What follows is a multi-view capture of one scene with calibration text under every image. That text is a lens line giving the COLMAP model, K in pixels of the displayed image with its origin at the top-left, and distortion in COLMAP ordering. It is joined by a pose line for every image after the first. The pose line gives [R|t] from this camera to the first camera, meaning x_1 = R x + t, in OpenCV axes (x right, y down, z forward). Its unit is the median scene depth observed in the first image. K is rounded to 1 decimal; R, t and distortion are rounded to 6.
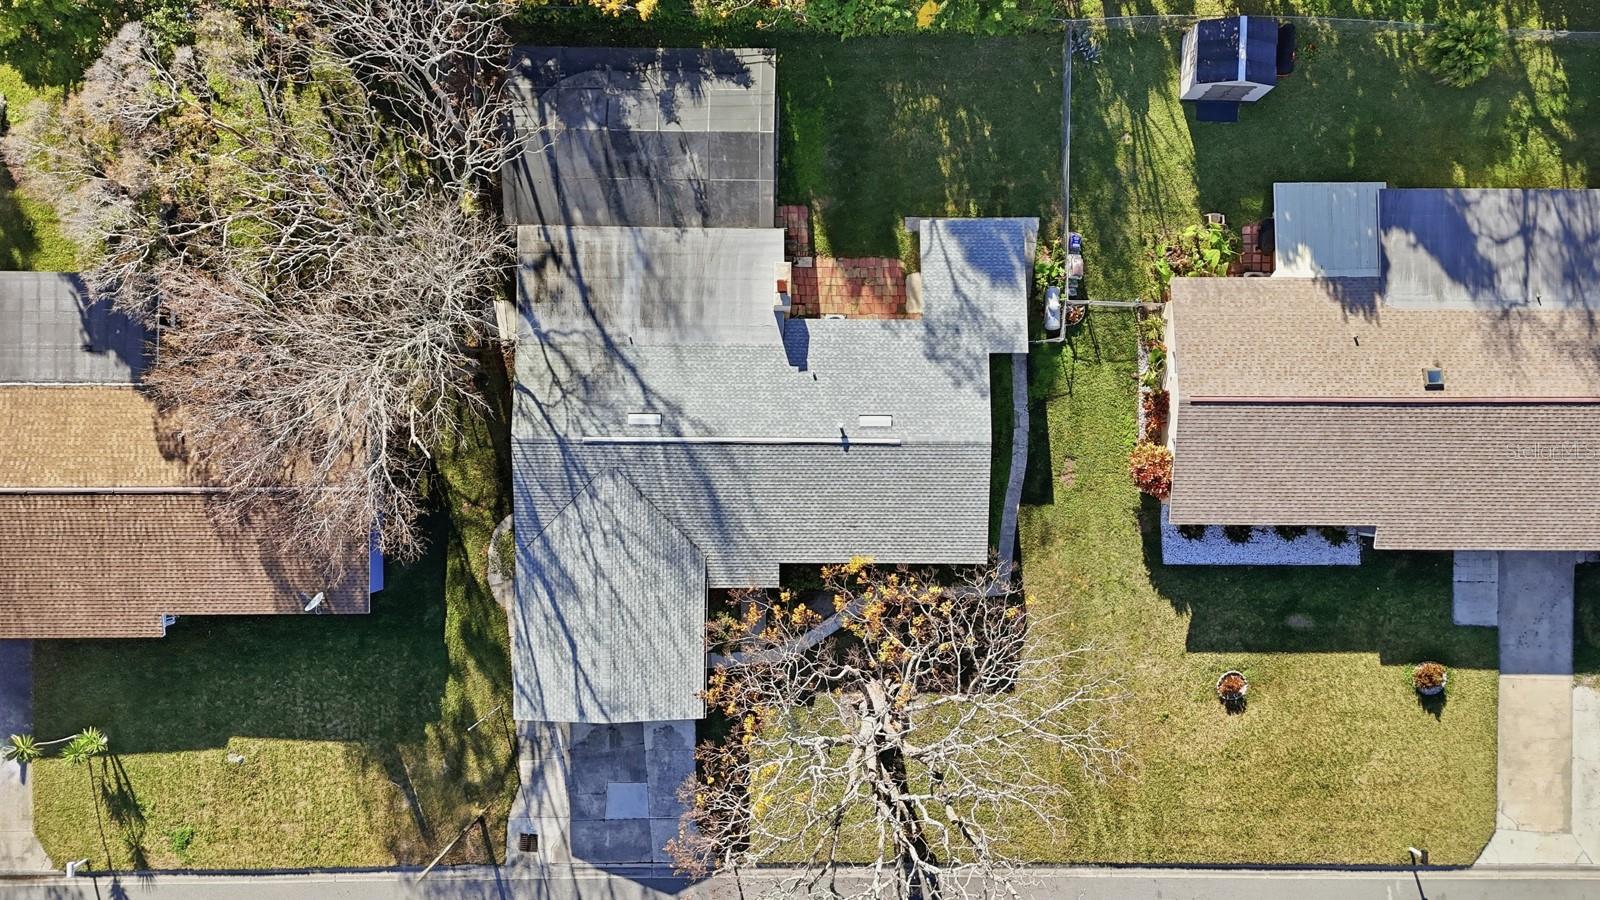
lens RADIAL K [[1174.7, 0, 800.0], [0, 1174.7, 450.0], [0, 0, 1]] dist [0.087476, -0.104787]
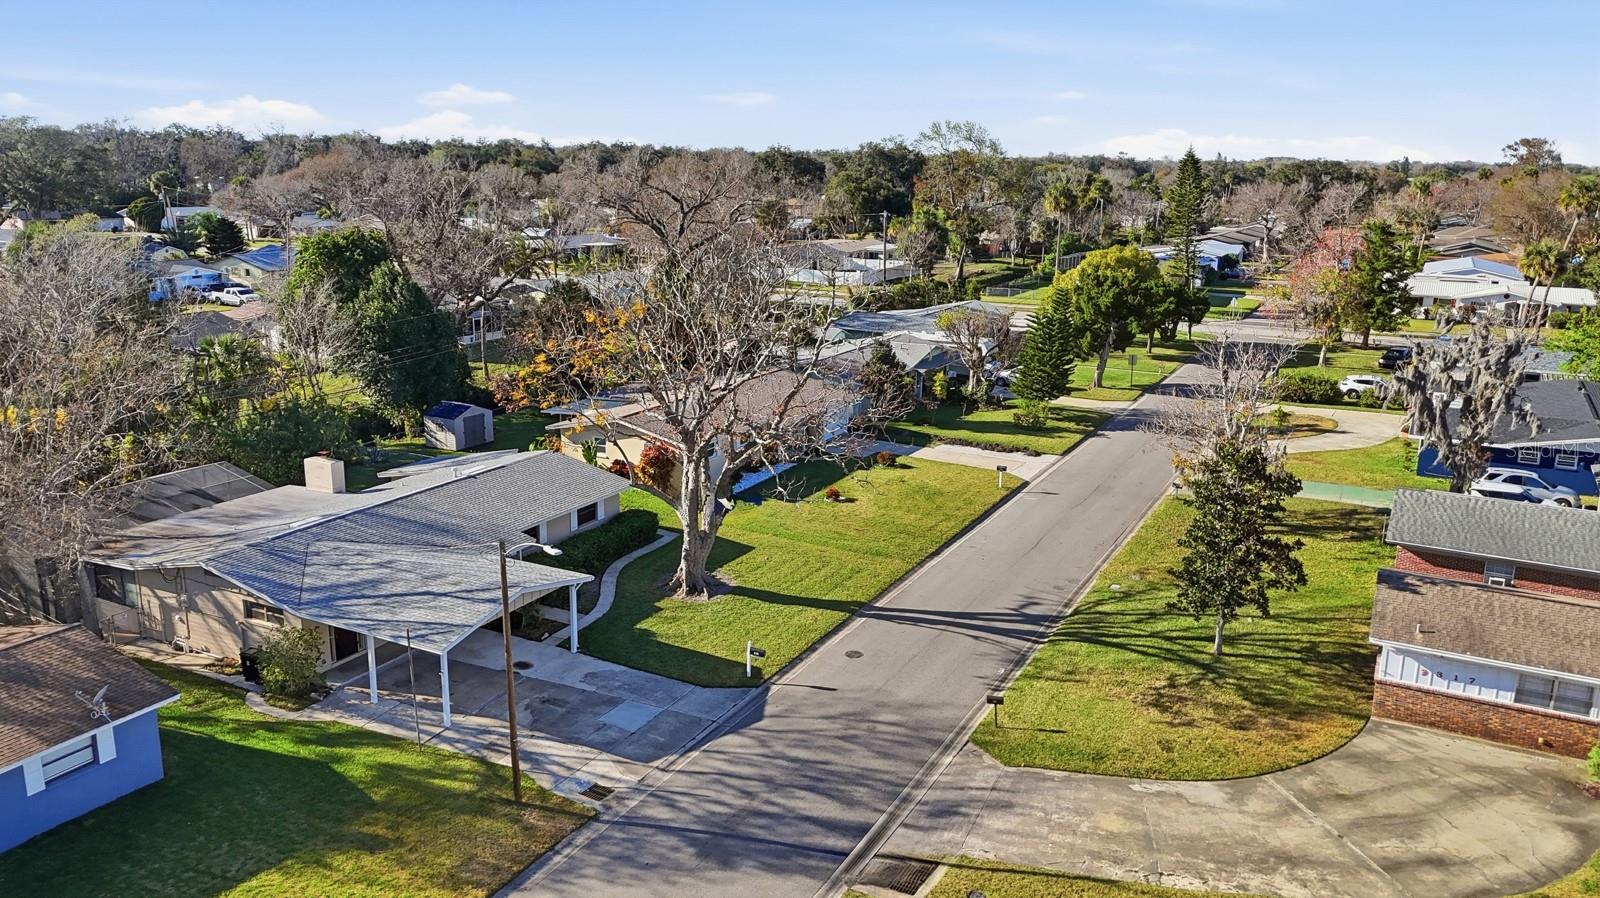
lens RADIAL K [[1174.7, 0, 800.0], [0, 1174.7, 449.0], [0, 0, 1]] dist [0.087476, -0.104787]
pose [[0.460782, -0.214158, 0.861287, -0.730884], [0.887197, 0.137055, -0.440565, 0.717529], [-0.023693, 0.967136, 0.253153, 0.629767]]
